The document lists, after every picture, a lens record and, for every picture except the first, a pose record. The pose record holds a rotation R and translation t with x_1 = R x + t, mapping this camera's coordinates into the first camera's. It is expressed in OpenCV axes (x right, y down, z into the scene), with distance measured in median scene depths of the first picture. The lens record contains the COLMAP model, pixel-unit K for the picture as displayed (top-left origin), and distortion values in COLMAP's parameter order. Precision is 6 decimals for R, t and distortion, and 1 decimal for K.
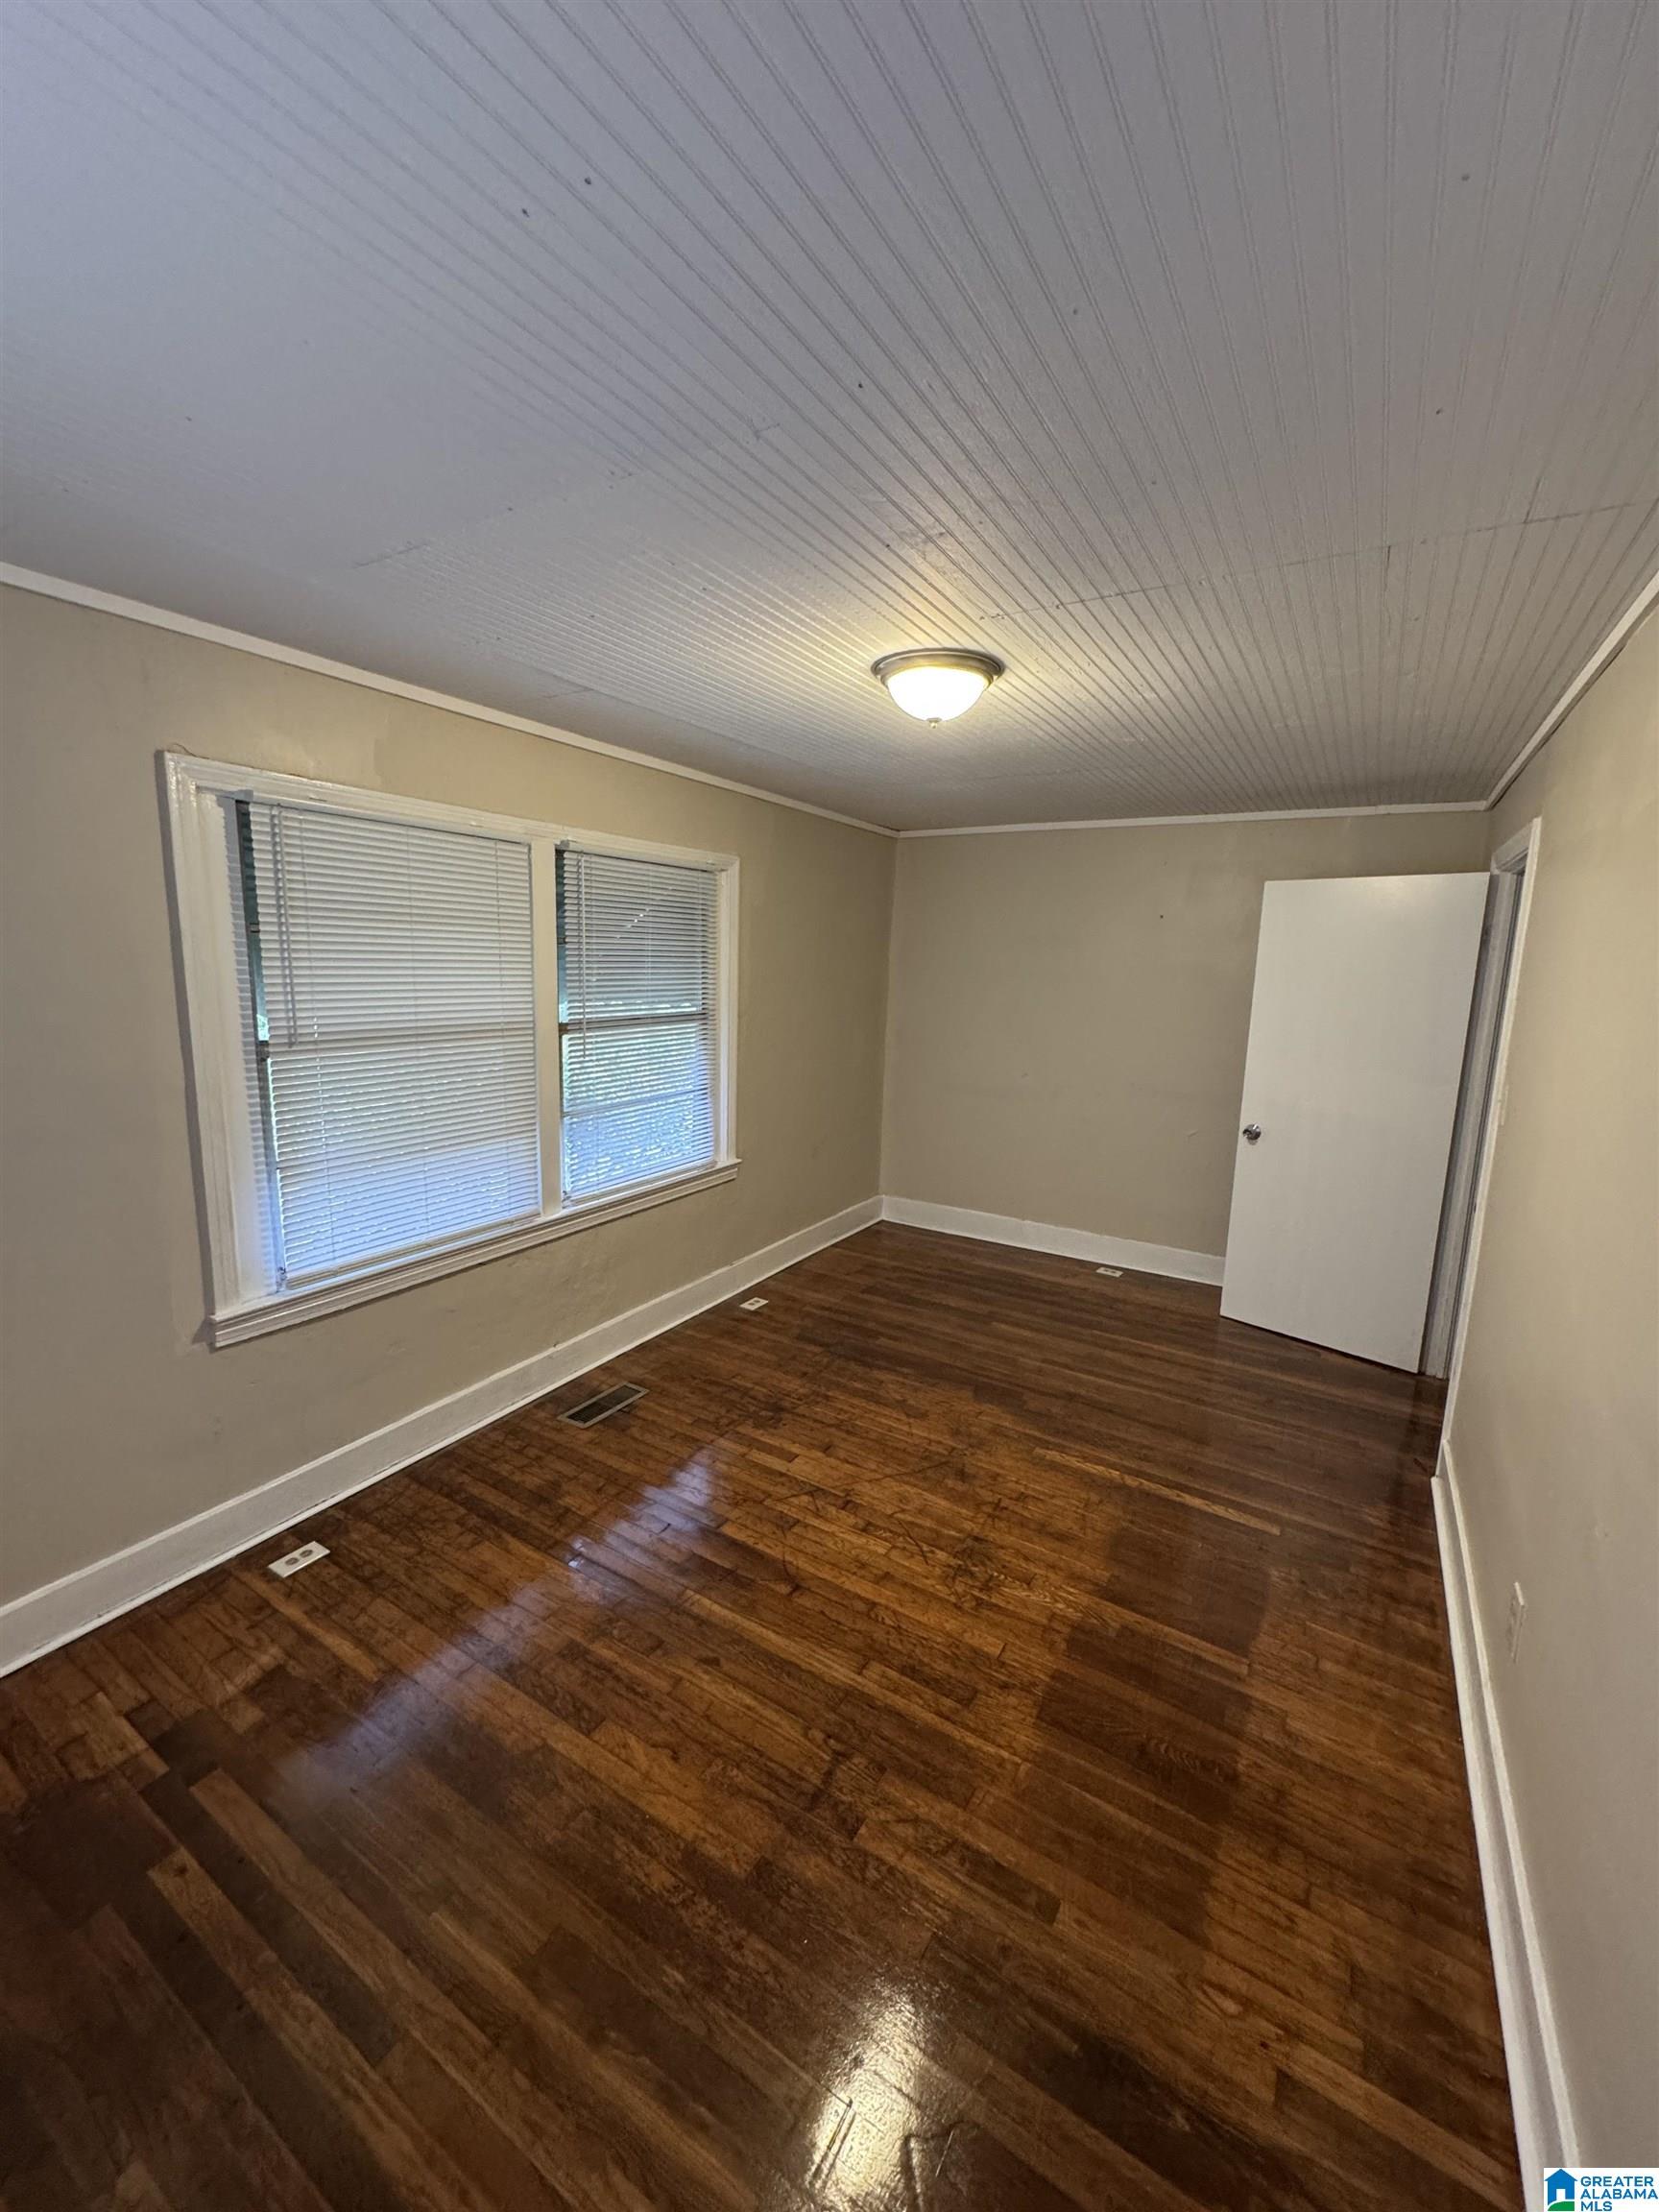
lens RADIAL K [[884.0, 0, 832.0], [0, 884.0, 1105.1], [0, 0, 1]] dist [-0.001523, 0.000178]
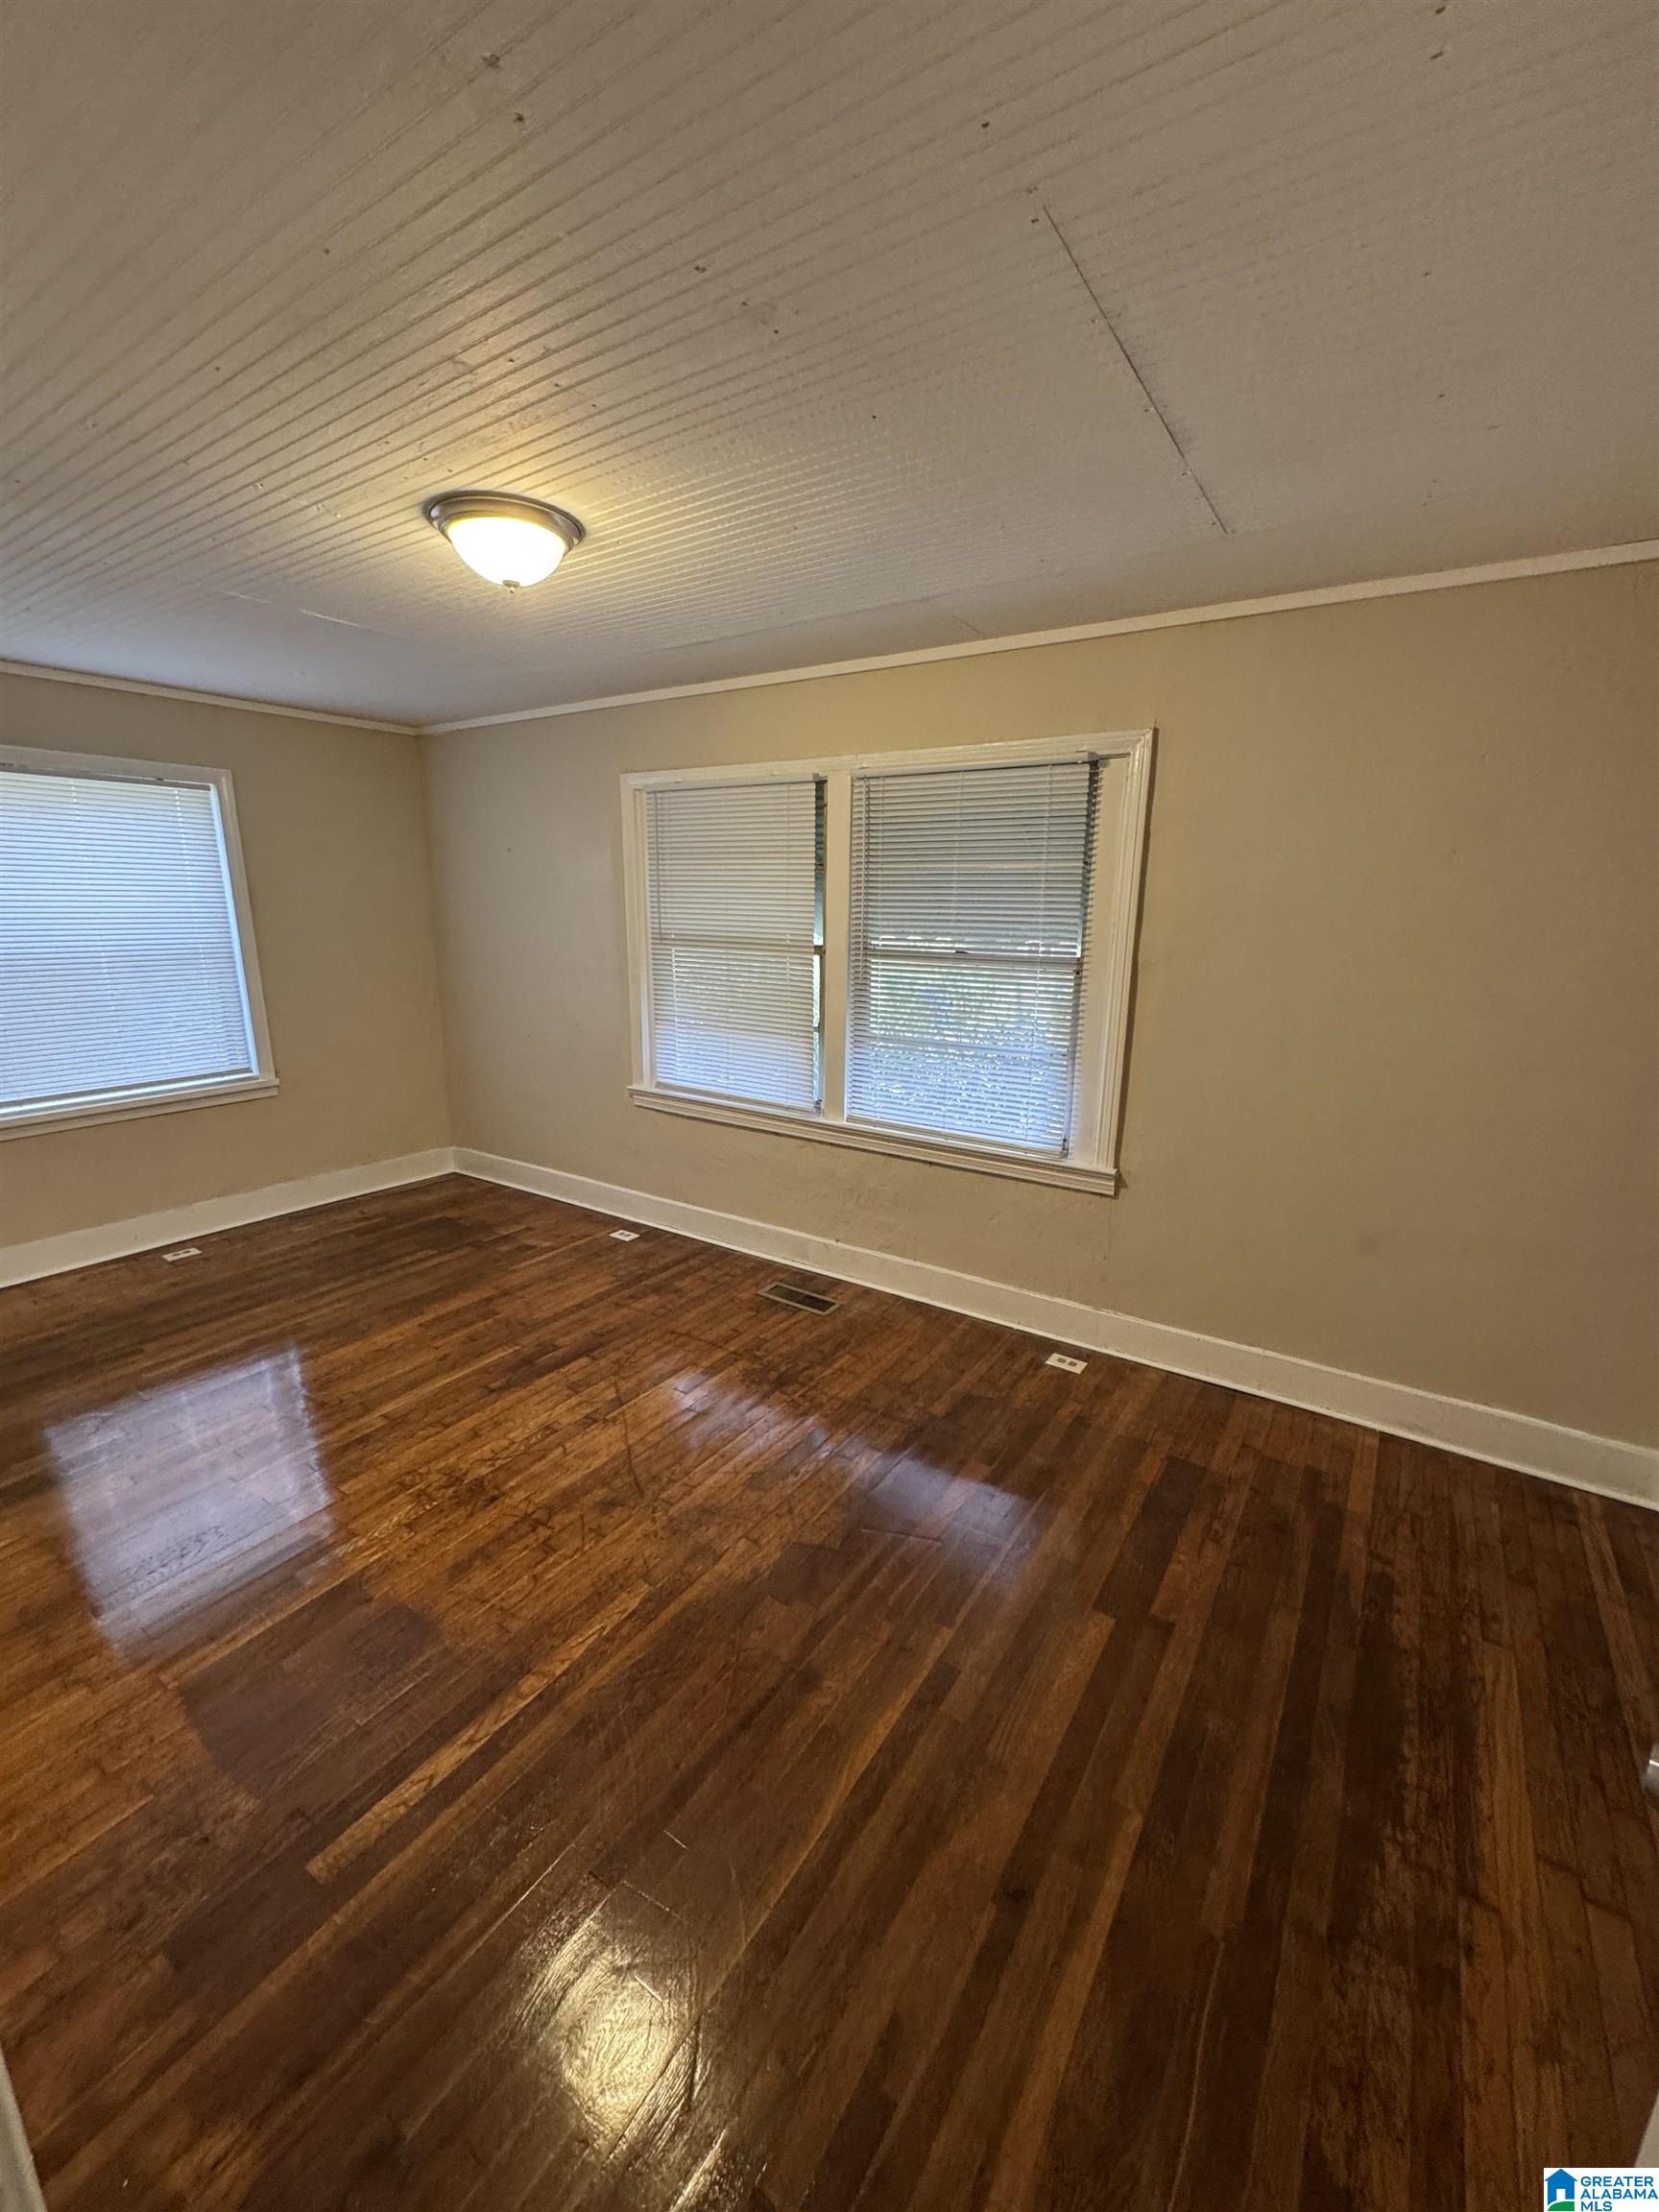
lens RADIAL K [[884.0, 0, 832.0], [0, 884.0, 1105.1], [0, 0, 1]] dist [-0.001523, 0.000178]
pose [[-0.041643, 0.202782, -0.978338, 0.843715], [-0.178577, 0.961910, 0.206978, -0.136948], [0.983044, 0.183328, -0.003845, 1.112547]]
